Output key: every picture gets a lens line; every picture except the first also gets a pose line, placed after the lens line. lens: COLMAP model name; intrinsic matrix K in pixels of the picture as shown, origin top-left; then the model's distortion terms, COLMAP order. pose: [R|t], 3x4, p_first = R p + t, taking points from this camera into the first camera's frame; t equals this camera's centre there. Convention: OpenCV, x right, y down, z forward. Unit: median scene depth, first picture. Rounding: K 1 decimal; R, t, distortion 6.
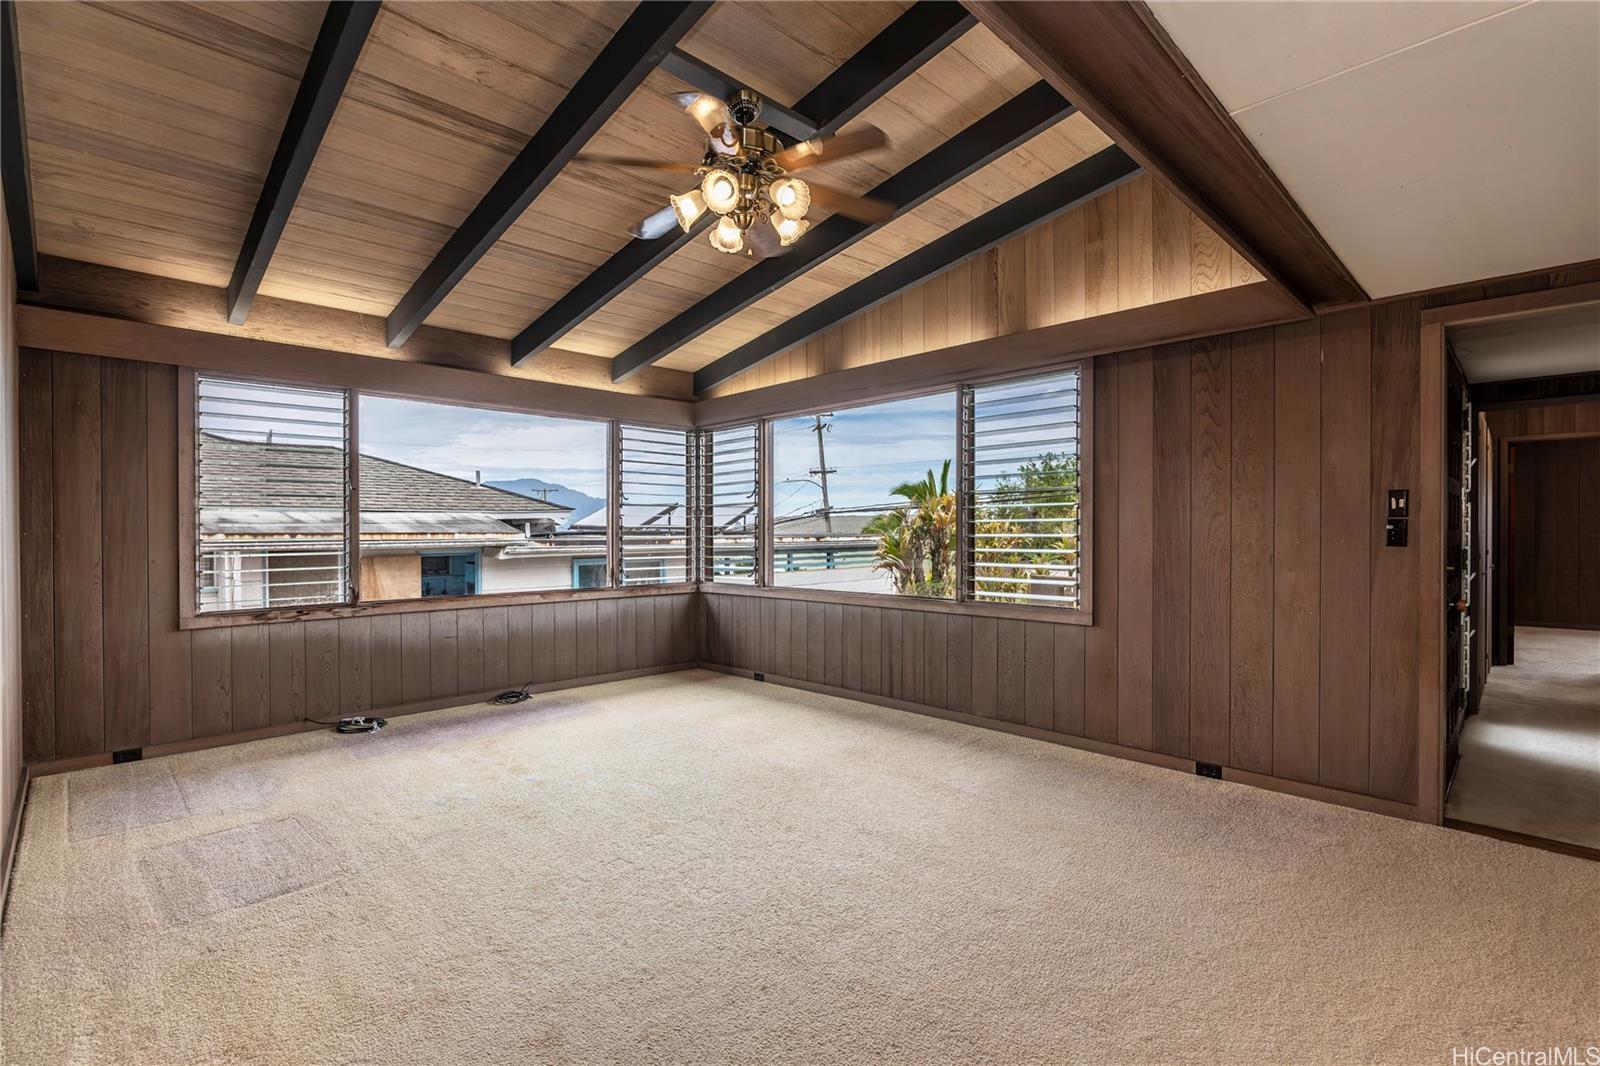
lens RADIAL K [[748.5, 0, 797.6], [0, 748.5, 533.6], [0, 0, 1]] dist [0.002750, 0.000226]
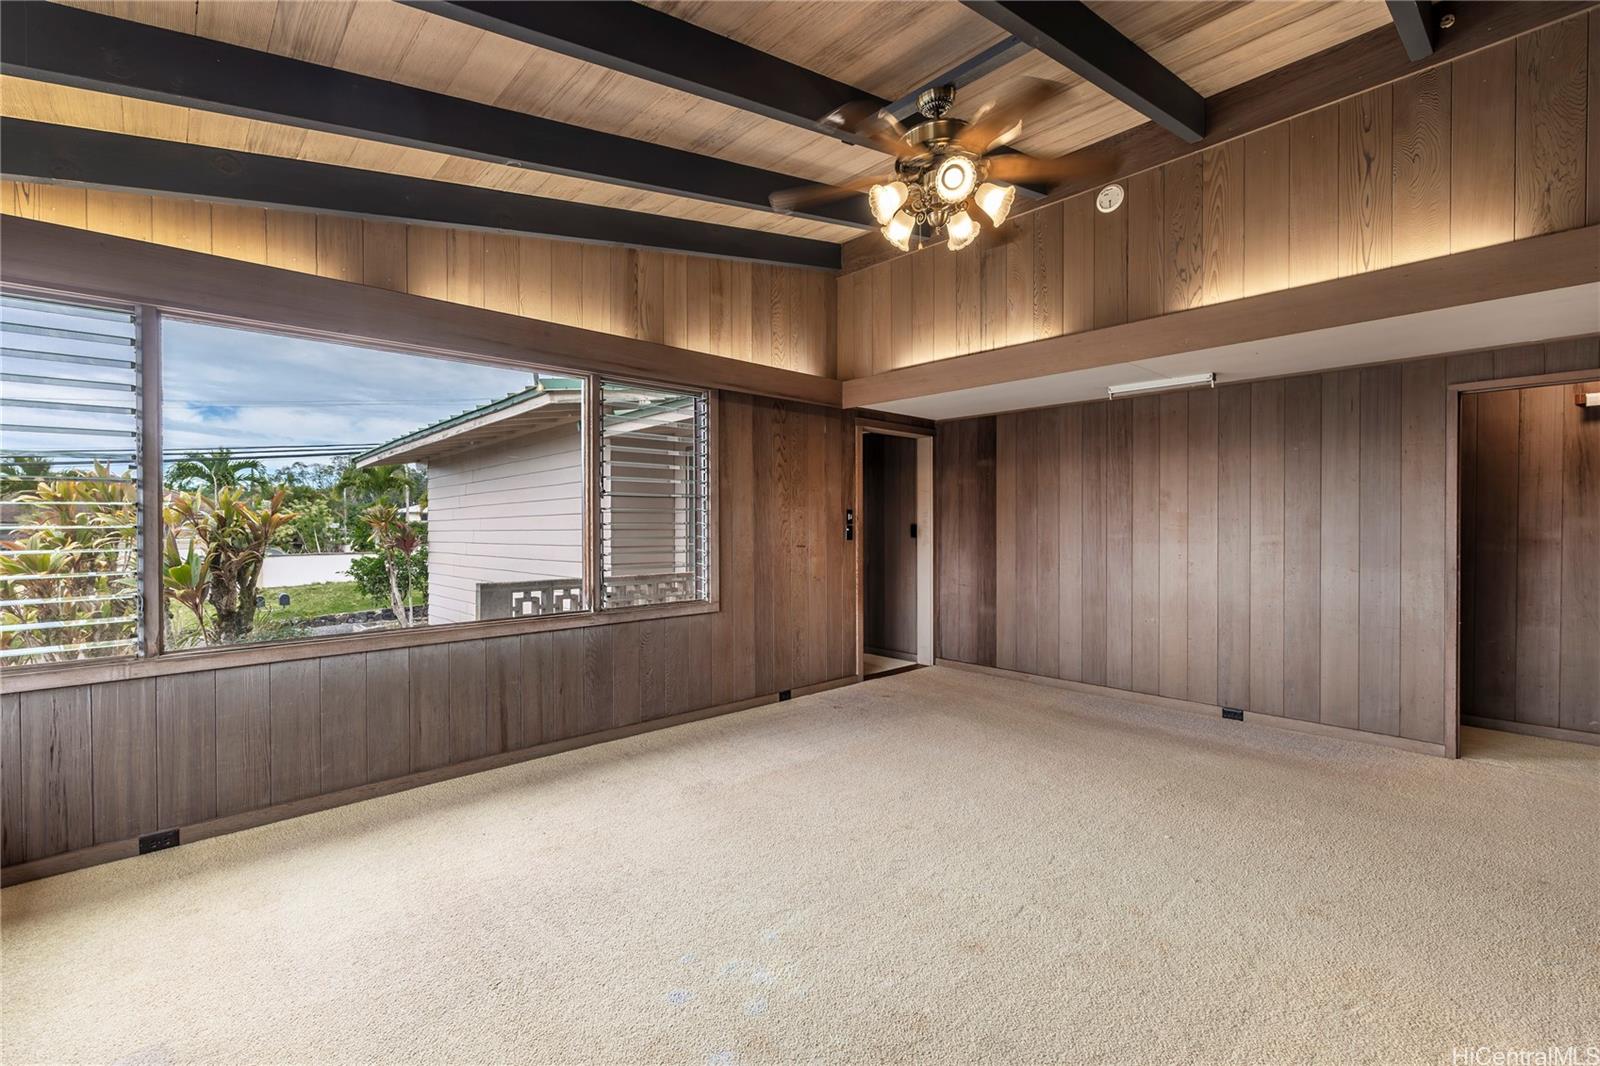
lens RADIAL K [[686.1, 0, 794.4], [0, 686.1, 533.2], [0, 0, 1]] dist [-0.000324, 0.000079]
pose [[0.019126, -0.005424, 0.999802, -0.712829], [0.010201, 0.999934, 0.005229, -0.007755], [-0.999765, 0.010099, 0.019180, 0.857323]]
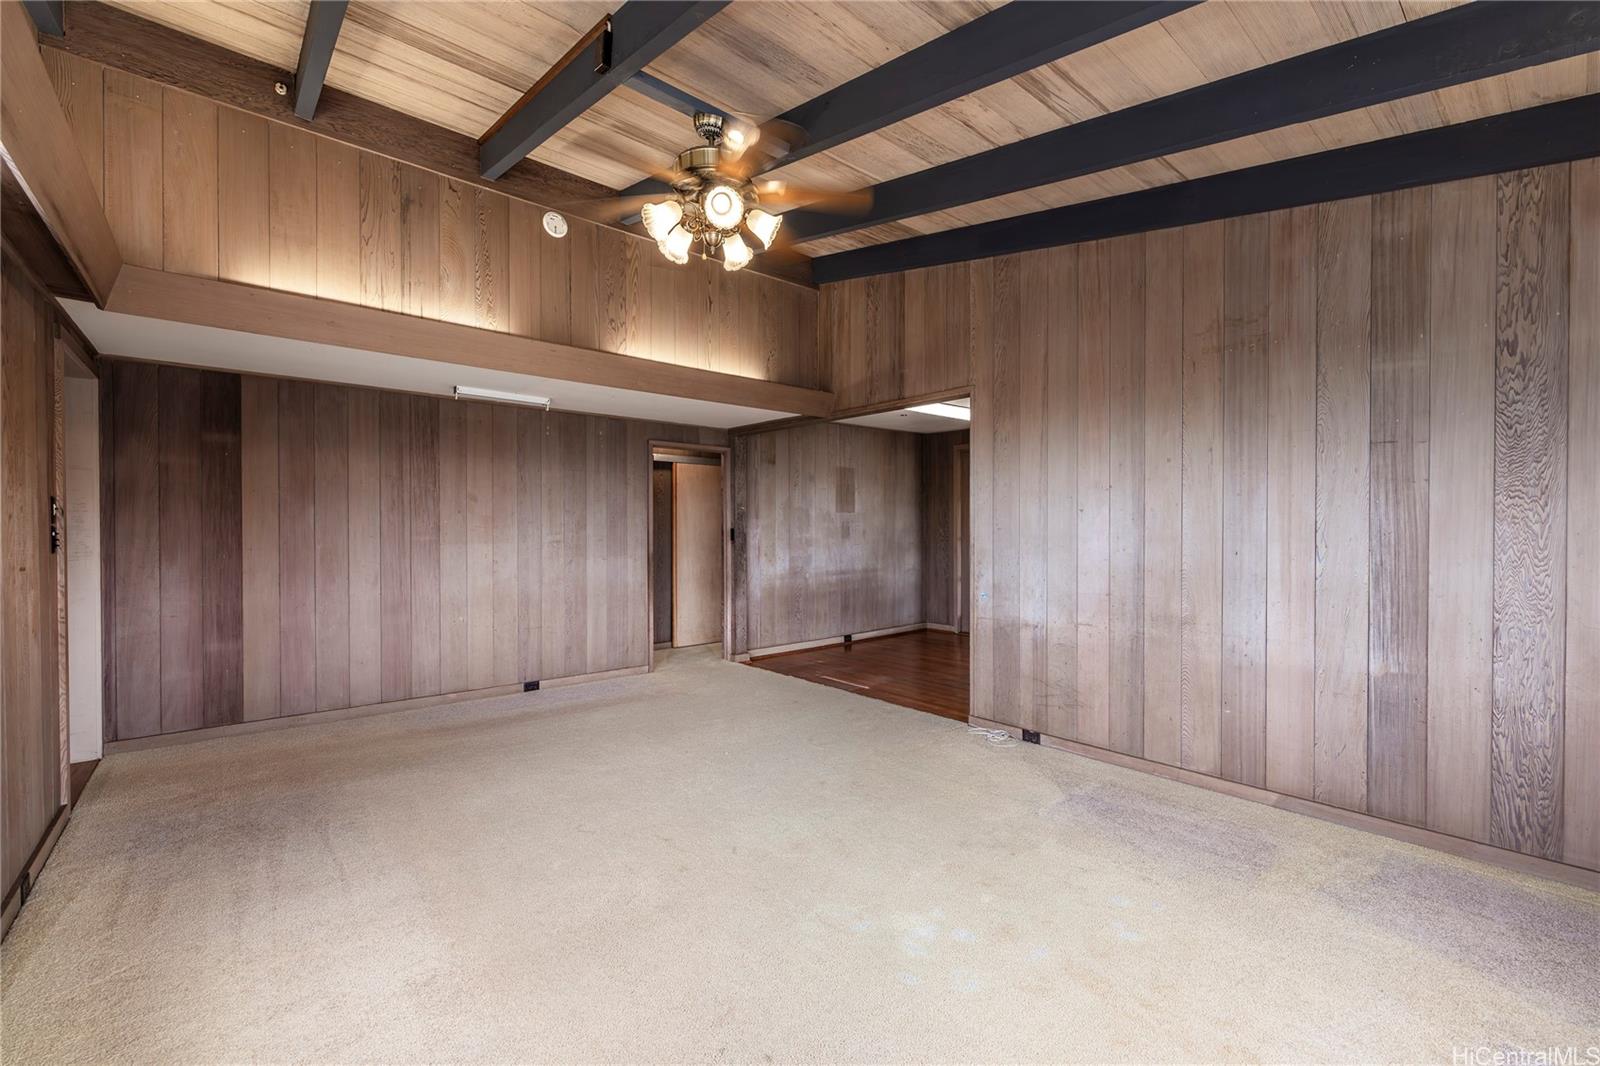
lens RADIAL K [[658.2, 0, 796.7], [0, 658.2, 529.8], [0, 0, 1]] dist [-0.003647, -0.000083]
pose [[-0.997893, 0.004255, 0.064738, -0.178513], [0.004949, 0.999932, 0.010568, -0.013257], [-0.064689, 0.010867, -0.997846, 1.395525]]
